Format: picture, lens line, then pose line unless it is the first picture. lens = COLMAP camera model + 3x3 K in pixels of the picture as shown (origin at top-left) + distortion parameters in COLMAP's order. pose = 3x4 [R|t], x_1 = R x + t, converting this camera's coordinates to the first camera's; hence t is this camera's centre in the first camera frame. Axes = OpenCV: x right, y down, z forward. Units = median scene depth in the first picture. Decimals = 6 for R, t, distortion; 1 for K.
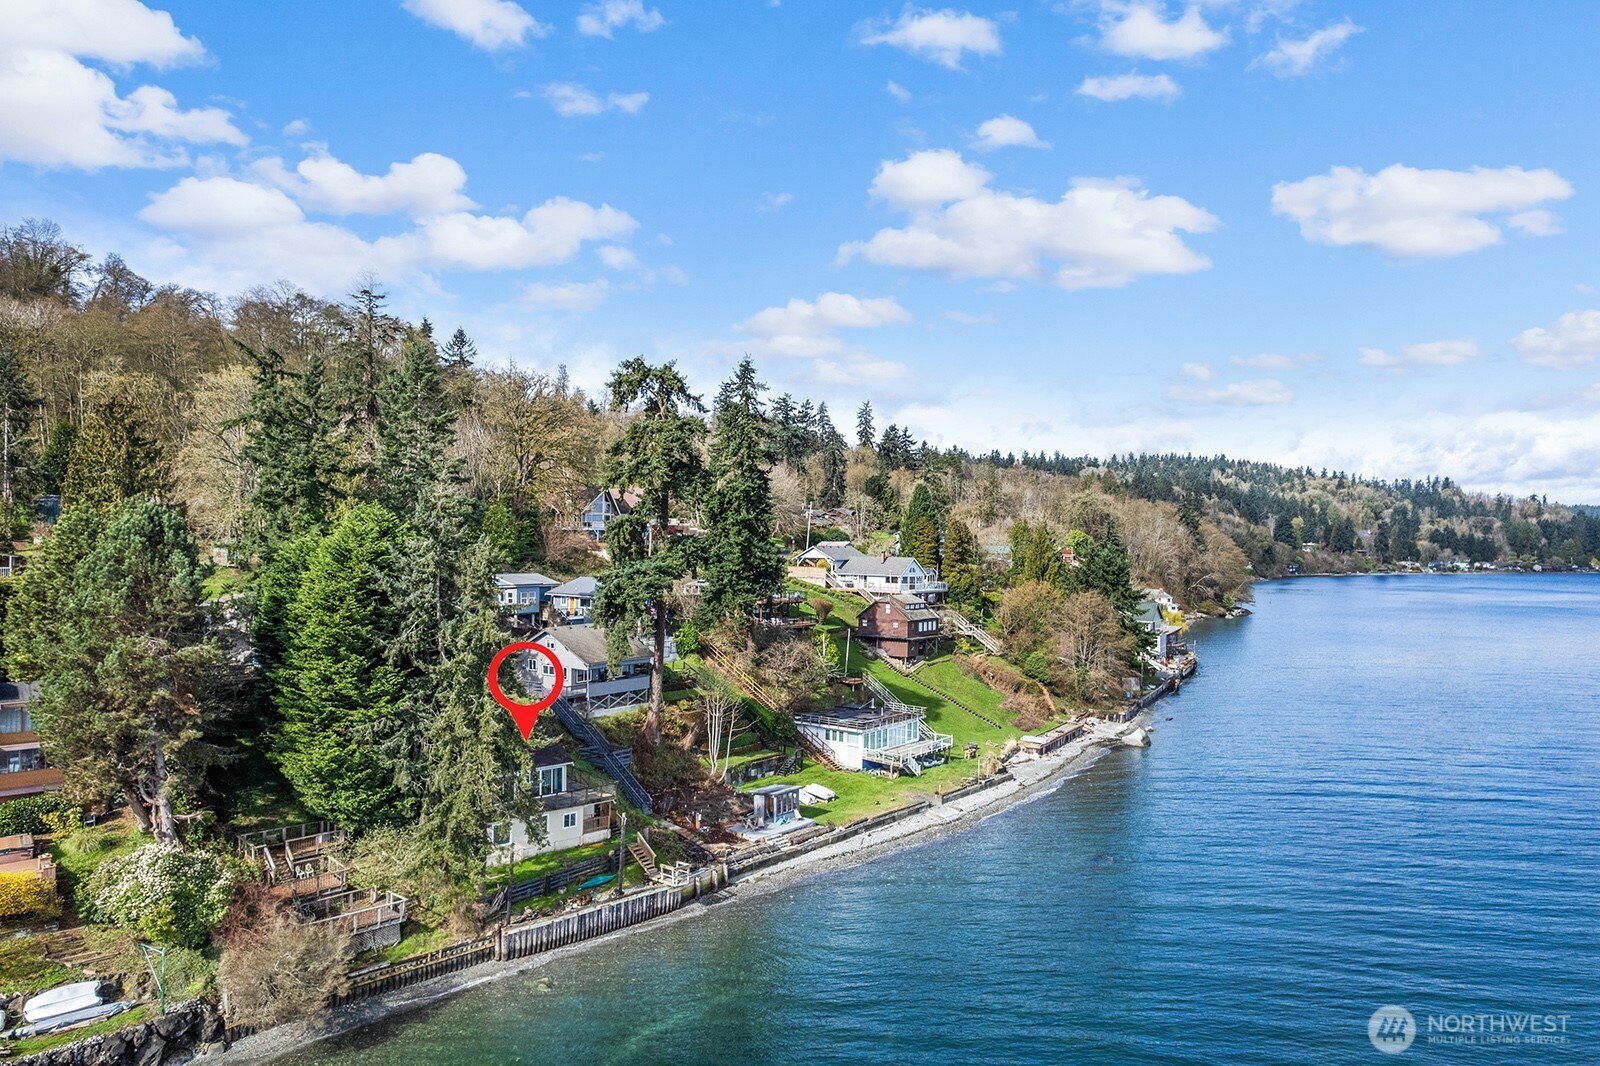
lens RADIAL K [[1014.3, 0, 806.2], [0, 1014.3, 575.9], [0, 0, 1]] dist [-0.097737, 0.087668]
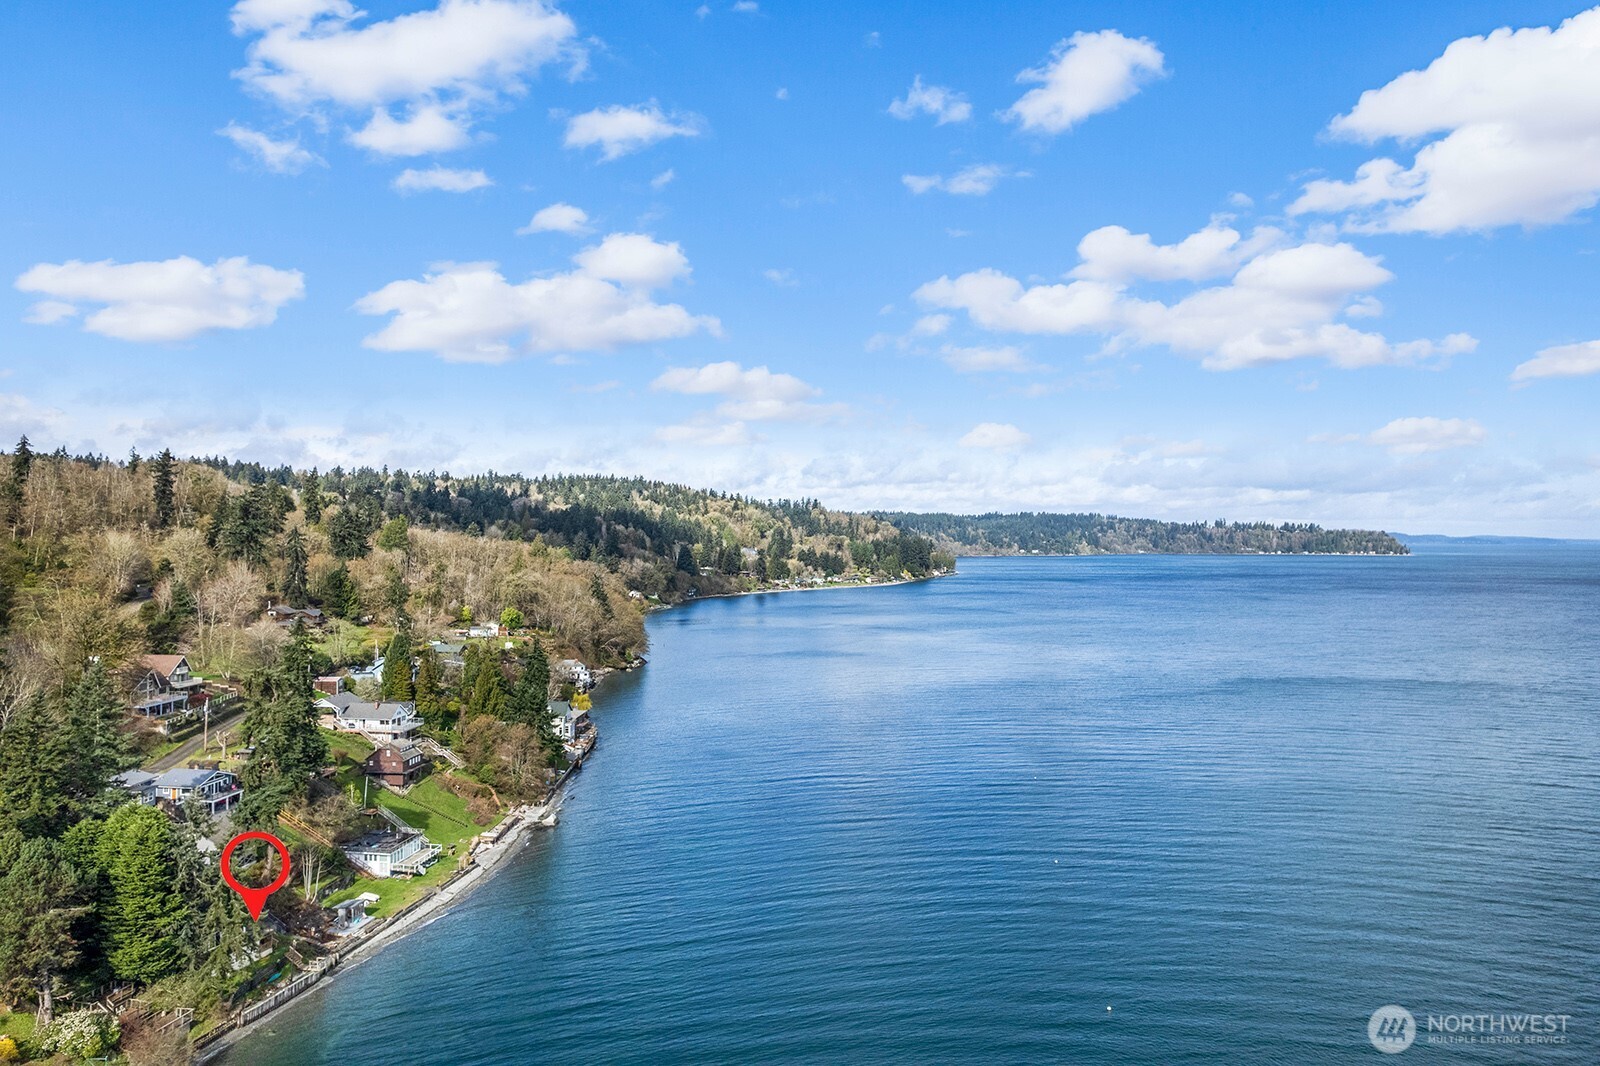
lens RADIAL K [[996.4, 0, 827.9], [0, 996.4, 531.6], [0, 0, 1]] dist [-0.061541, 0.046327]
pose [[0.839511, 0.009351, 0.543262, -0.204431], [0.008594, 0.999498, -0.030484, -0.297656], [-0.543274, 0.030261, 0.839010, -0.728348]]
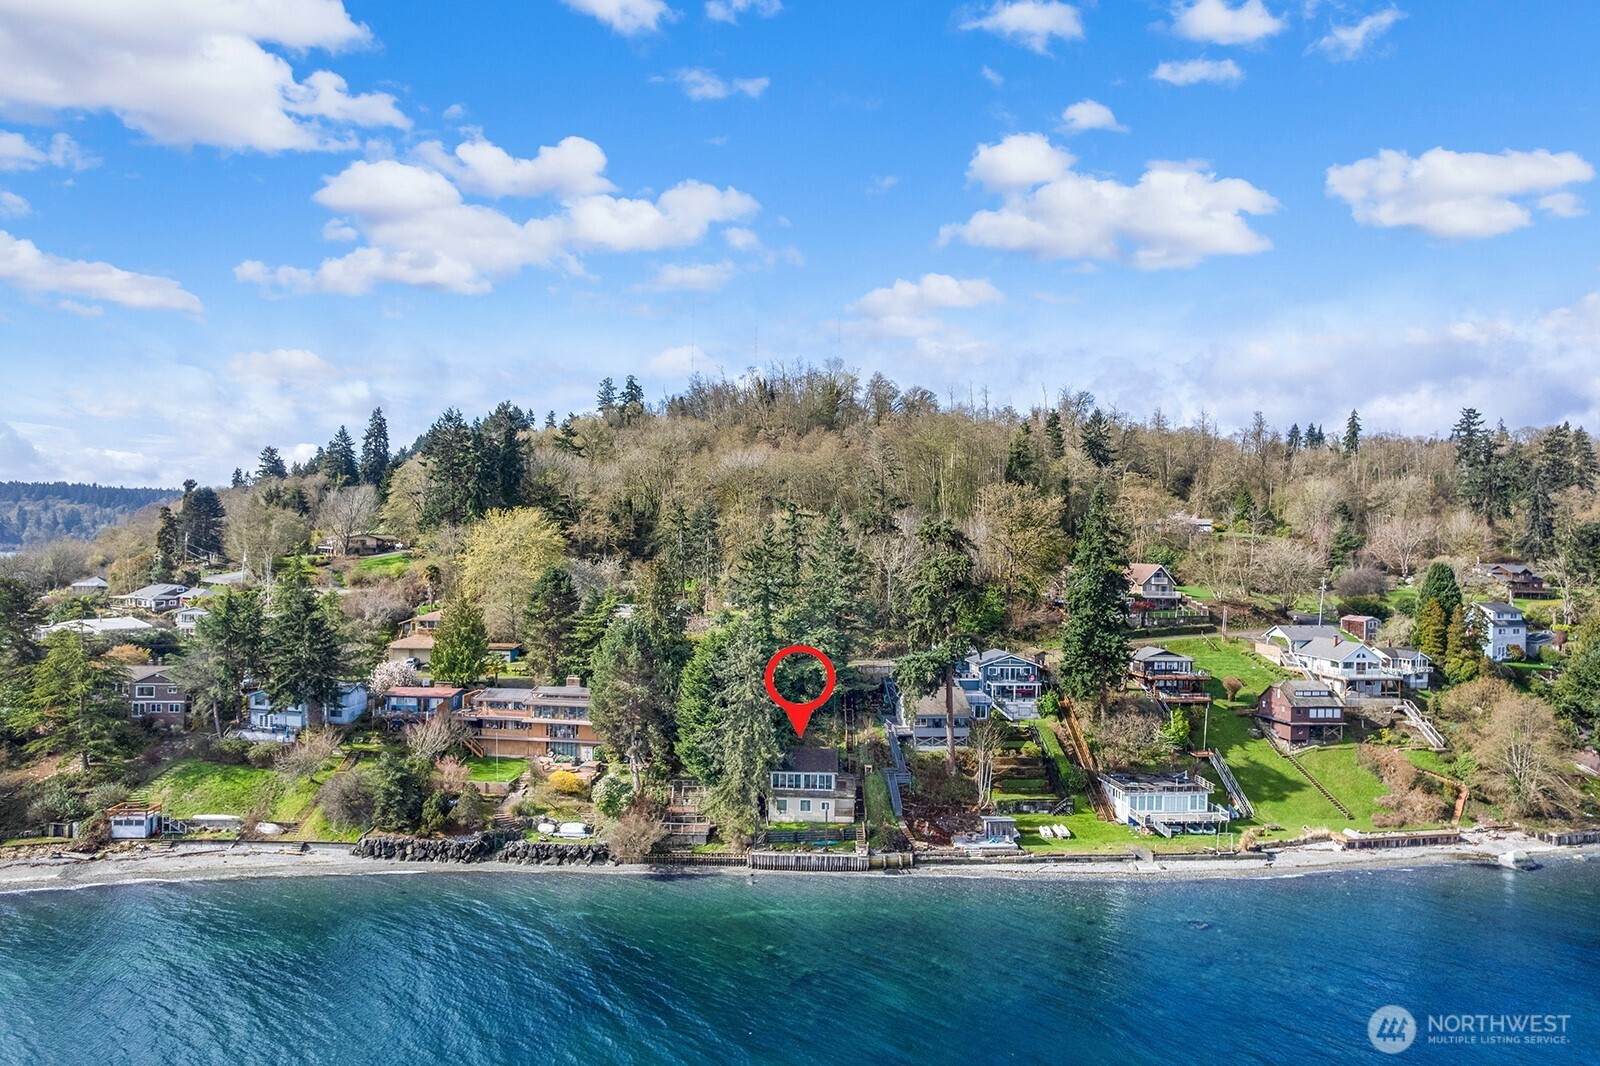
lens RADIAL K [[1014.3, 0, 806.2], [0, 1014.3, 575.9], [0, 0, 1]] dist [-0.097737, 0.087668]
pose [[0.710431, 0.026617, -0.703263, 0.566484], [-0.040224, 0.999187, -0.002816, -0.085231], [0.702616, 0.030289, 0.710924, -0.153354]]
